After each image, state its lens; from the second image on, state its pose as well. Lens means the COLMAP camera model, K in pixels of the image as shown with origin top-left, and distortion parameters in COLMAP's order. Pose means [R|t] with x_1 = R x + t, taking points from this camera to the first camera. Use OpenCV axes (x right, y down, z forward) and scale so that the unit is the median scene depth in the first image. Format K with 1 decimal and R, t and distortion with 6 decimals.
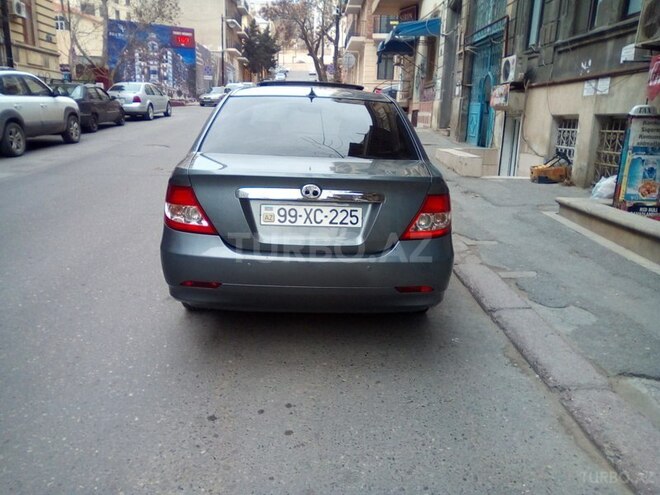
lens RADIAL K [[533.2, 0, 330.0], [0, 533.2, 247.5], [0, 0, 1]] dist [0.001666, 0.017867]
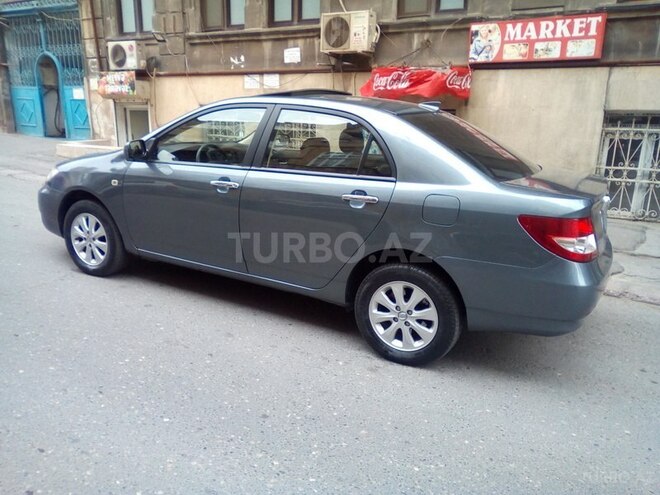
lens RADIAL K [[533.2, 0, 330.0], [0, 533.2, 247.5], [0, 0, 1]] dist [0.001666, 0.017867]
pose [[0.516999, -0.242012, 0.821062, -0.338742], [0.205765, 0.966211, 0.155232, -0.078664], [-0.830887, 0.088691, 0.549328, 0.213736]]
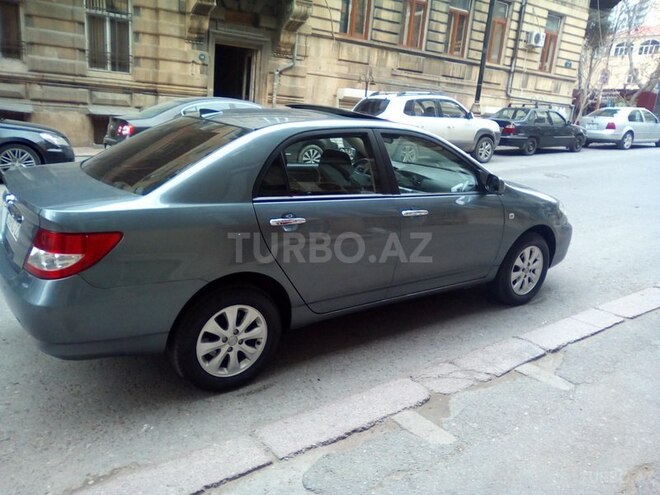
lens RADIAL K [[533.2, 0, 330.0], [0, 533.2, 247.5], [0, 0, 1]] dist [0.001666, 0.017867]
pose [[0.558244, 0.226821, -0.798070, 0.295723], [-0.261575, 0.960964, 0.090148, -0.068505], [0.787364, 0.158430, 0.595783, 0.219574]]
